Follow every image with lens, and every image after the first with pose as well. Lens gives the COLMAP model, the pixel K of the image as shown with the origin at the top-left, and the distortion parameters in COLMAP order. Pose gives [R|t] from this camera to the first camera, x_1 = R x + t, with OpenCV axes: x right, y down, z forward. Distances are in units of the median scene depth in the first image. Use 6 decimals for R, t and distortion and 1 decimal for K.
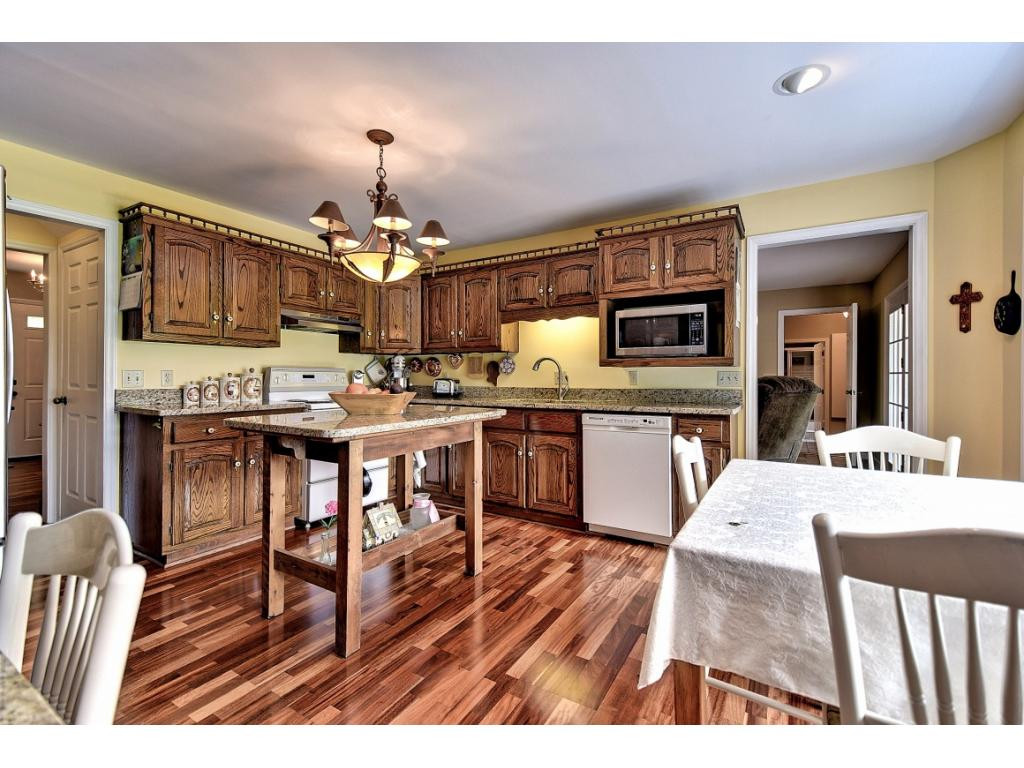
lens RADIAL K [[459.9, 0, 505.9], [0, 459.9, 381.0], [0, 0, 1]] dist [0.000461, -0.000075]
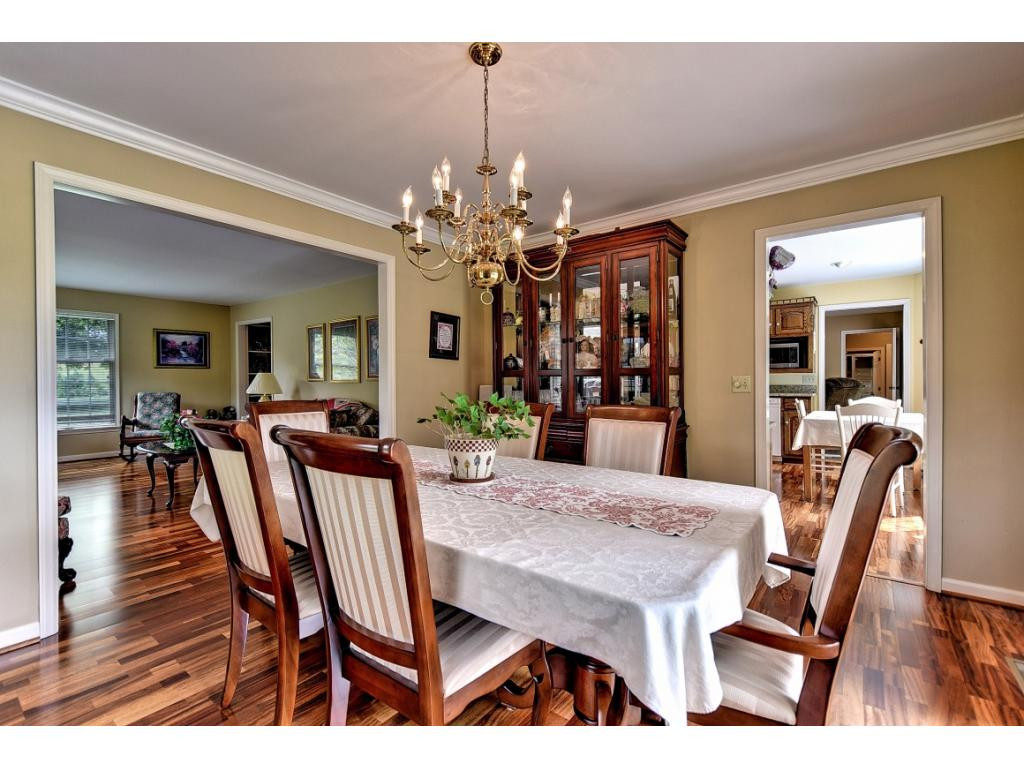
lens RADIAL K [[459.9, 0, 518.4], [0, 459.9, 382.6], [0, 0, 1]] dist [0.000461, -0.000075]
pose [[0.995835, -0.006756, -0.090921, -0.610383], [0.006764, 0.999977, -0.000225, 0.001099], [0.090920, -0.000390, 0.995858, -1.134691]]
